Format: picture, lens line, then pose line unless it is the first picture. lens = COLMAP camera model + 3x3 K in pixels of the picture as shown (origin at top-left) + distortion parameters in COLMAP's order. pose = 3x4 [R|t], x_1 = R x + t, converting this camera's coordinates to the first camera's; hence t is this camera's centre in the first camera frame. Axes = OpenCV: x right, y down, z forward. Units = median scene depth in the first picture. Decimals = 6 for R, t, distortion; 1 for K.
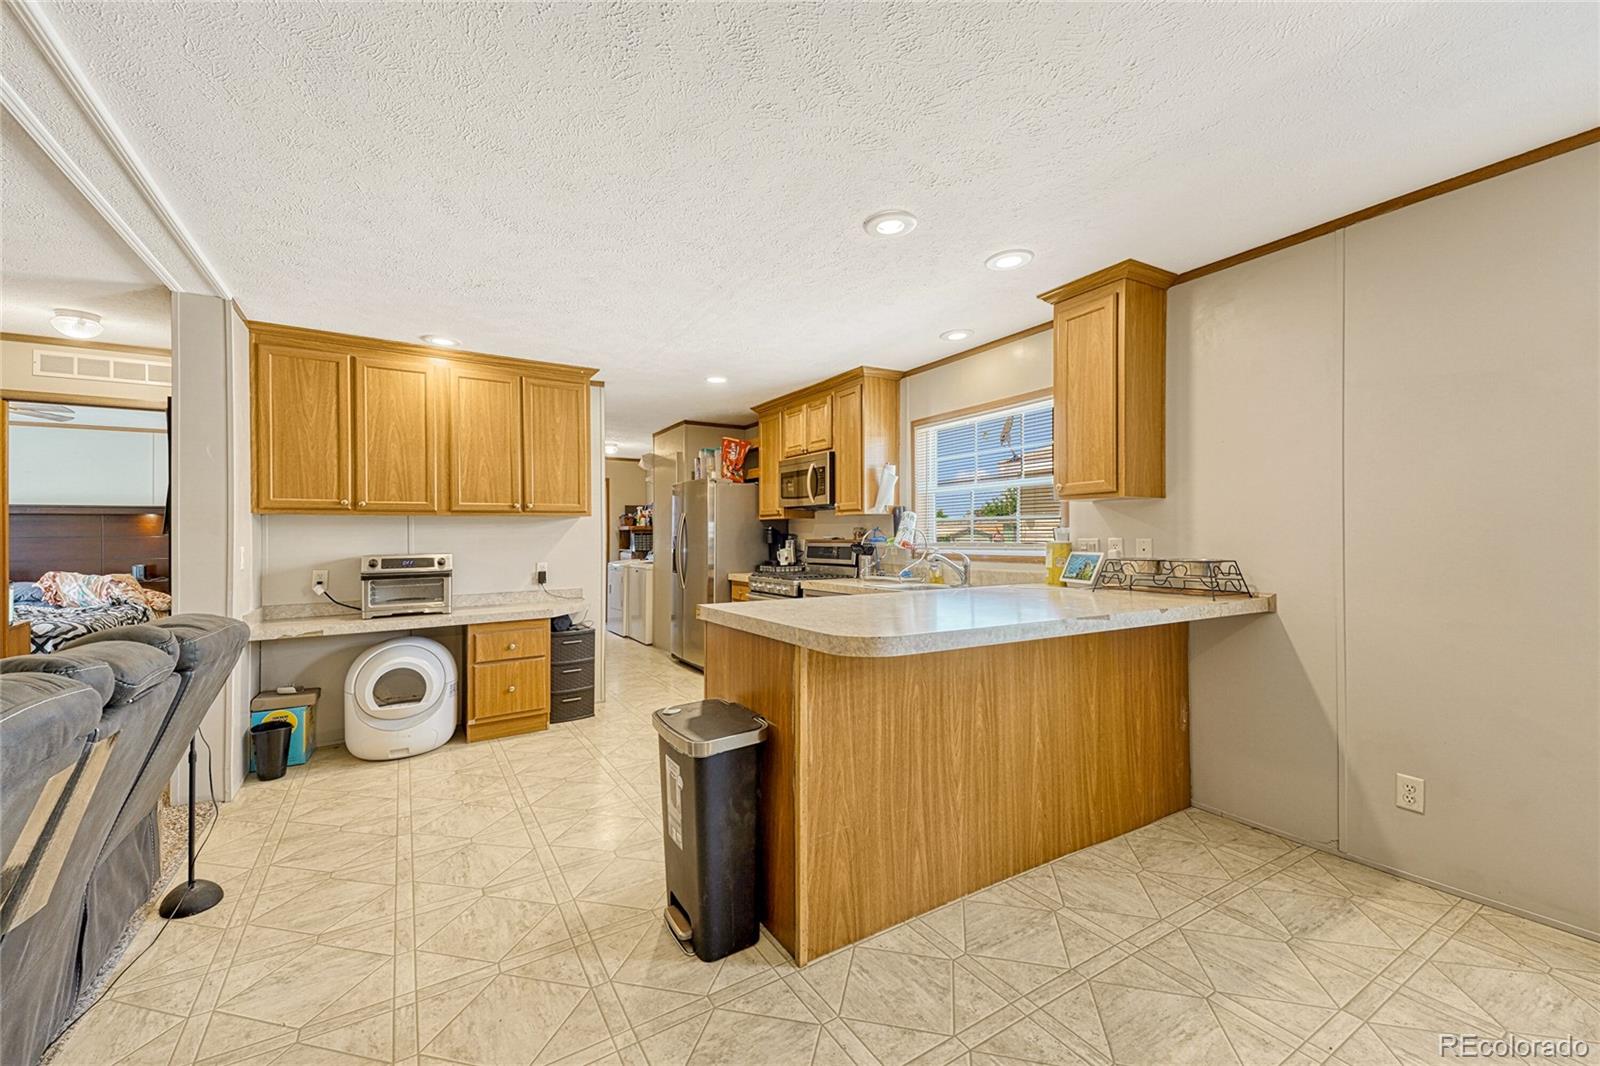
lens RADIAL K [[628.0, 0, 802.4], [0, 628.0, 520.2], [0, 0, 1]] dist [0.052483, -0.026566]
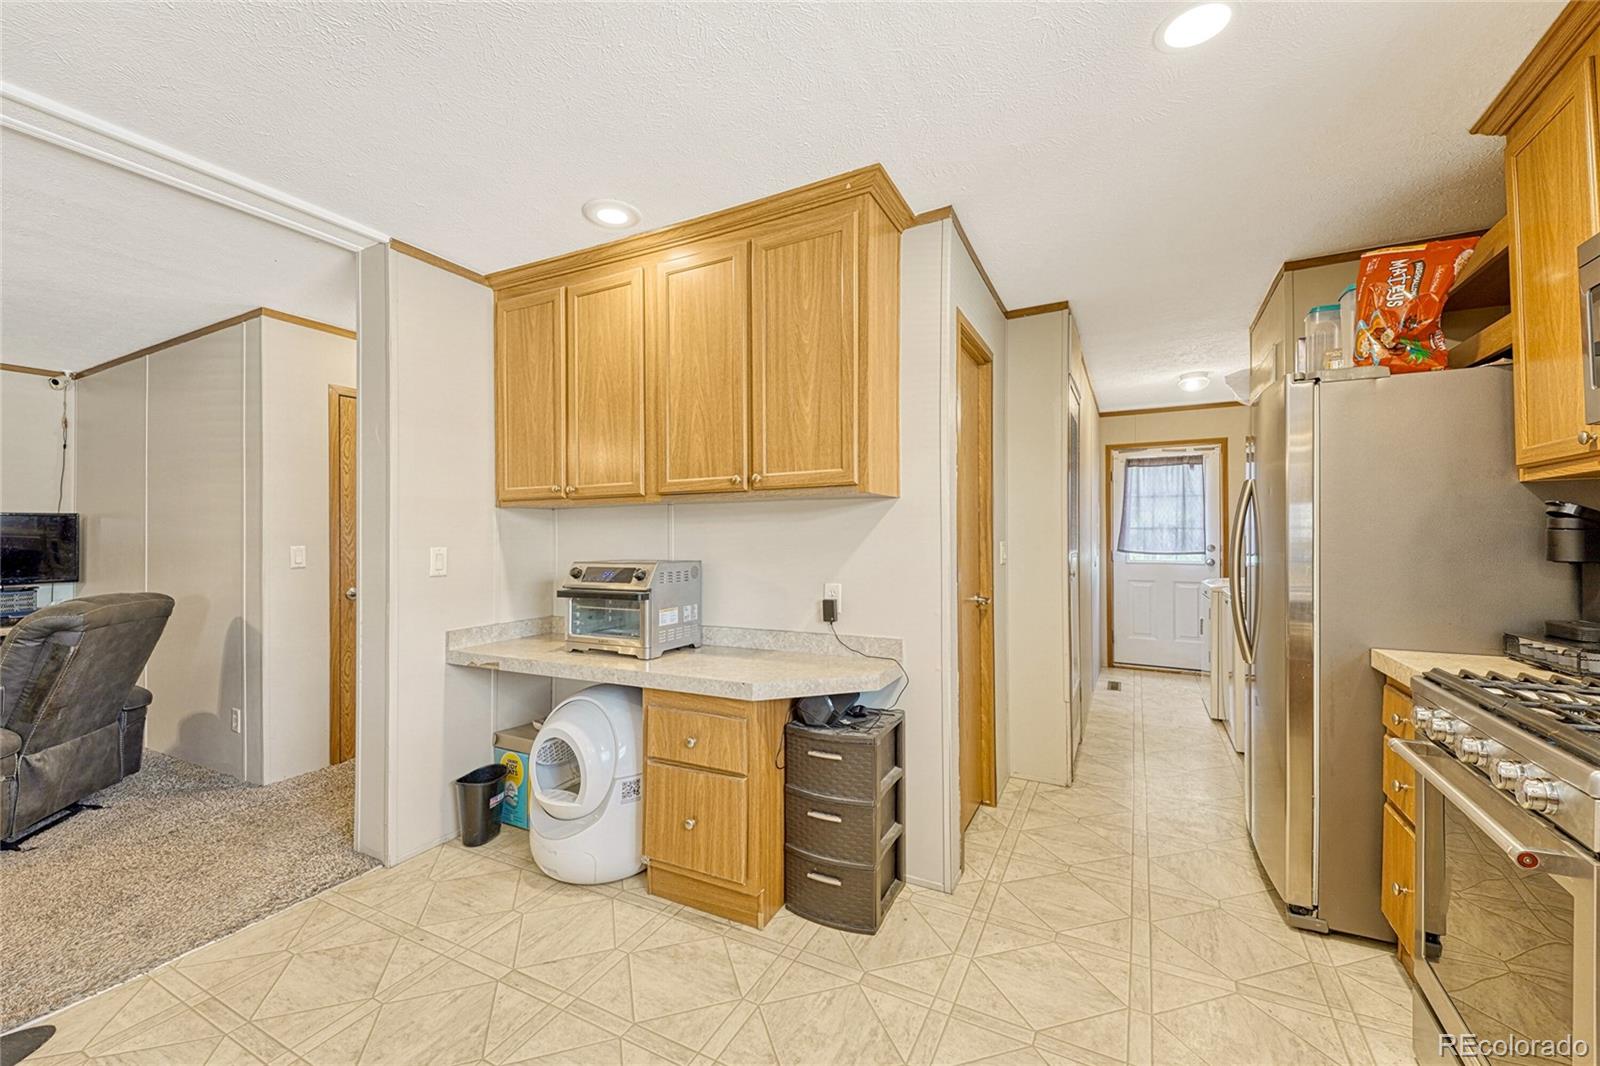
lens RADIAL K [[682.4, 0, 759.7], [0, 682.4, 506.0], [0, 0, 1]] dist [0.038146, -0.000138]
pose [[0.480819, -0.033200, -0.876191, 0.079649], [0.023250, 0.999414, -0.025110, 0.016906], [0.876512, -0.008298, 0.481309, 0.775514]]
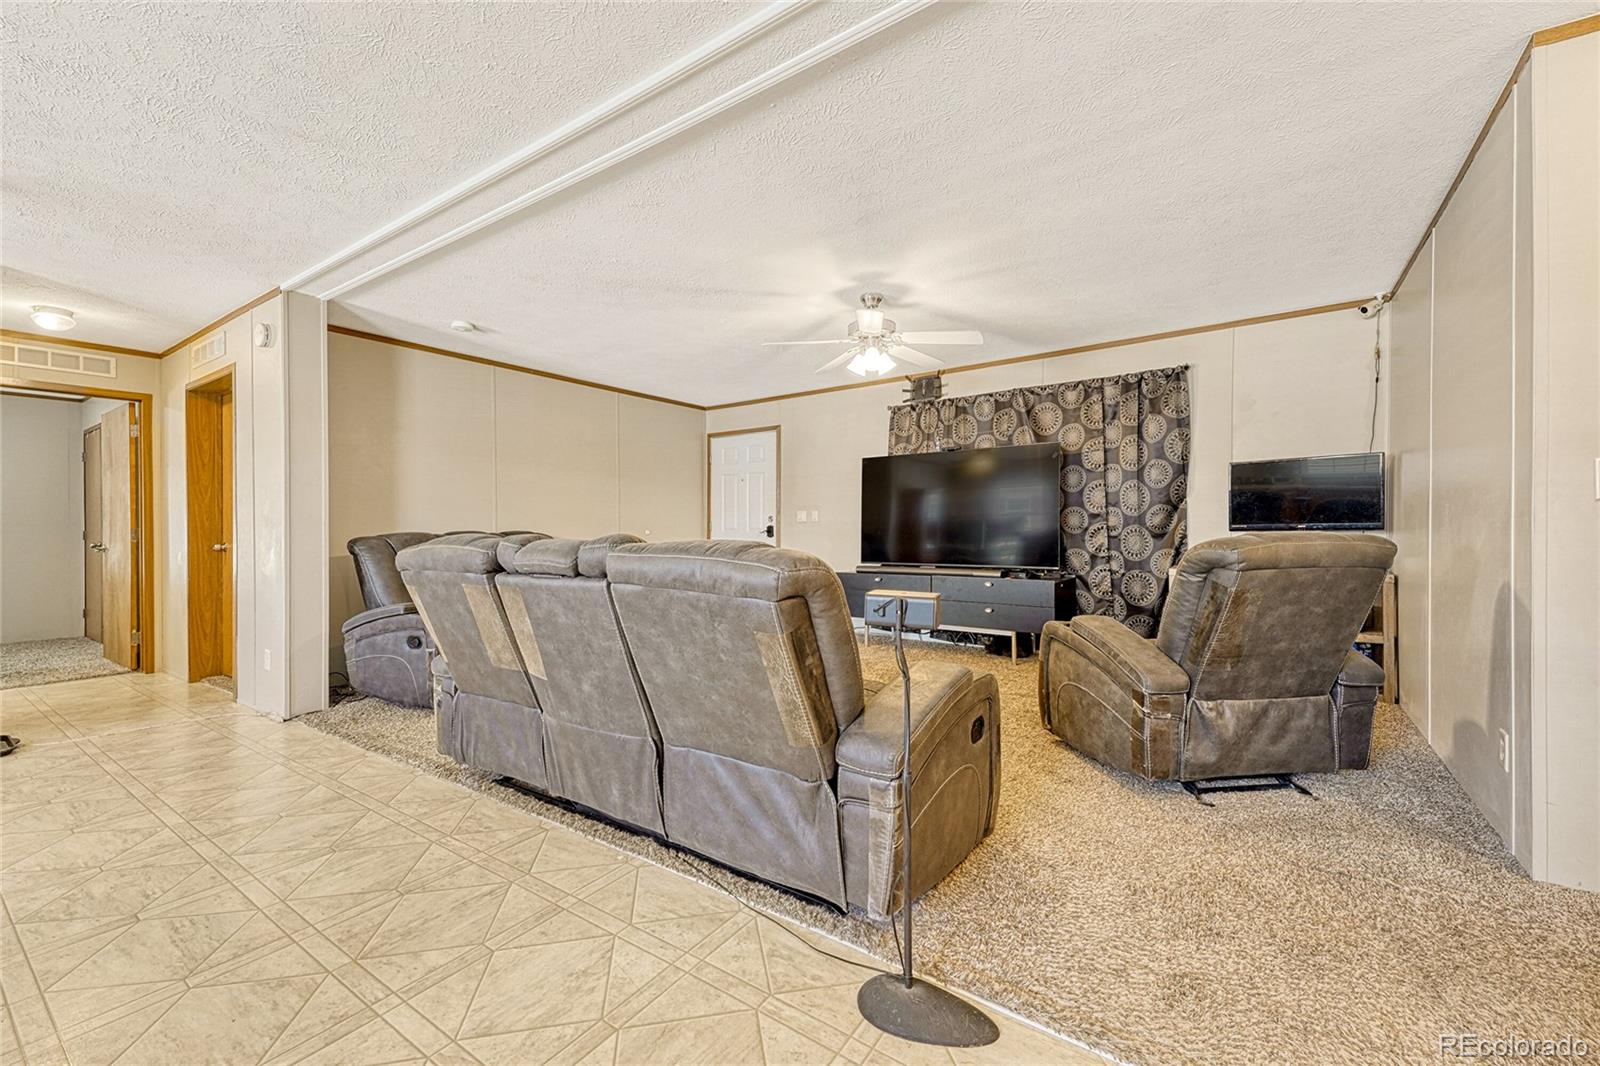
lens RADIAL K [[631.1, 0, 801.6], [0, 631.1, 529.4], [0, 0, 1]] dist [0.057572, -0.020576]
pose [[-0.914996, 0.024557, -0.402715, -0.341608], [0.032849, 0.999366, -0.013696, 0.071765], [0.402123, -0.025760, -0.915223, 0.872014]]
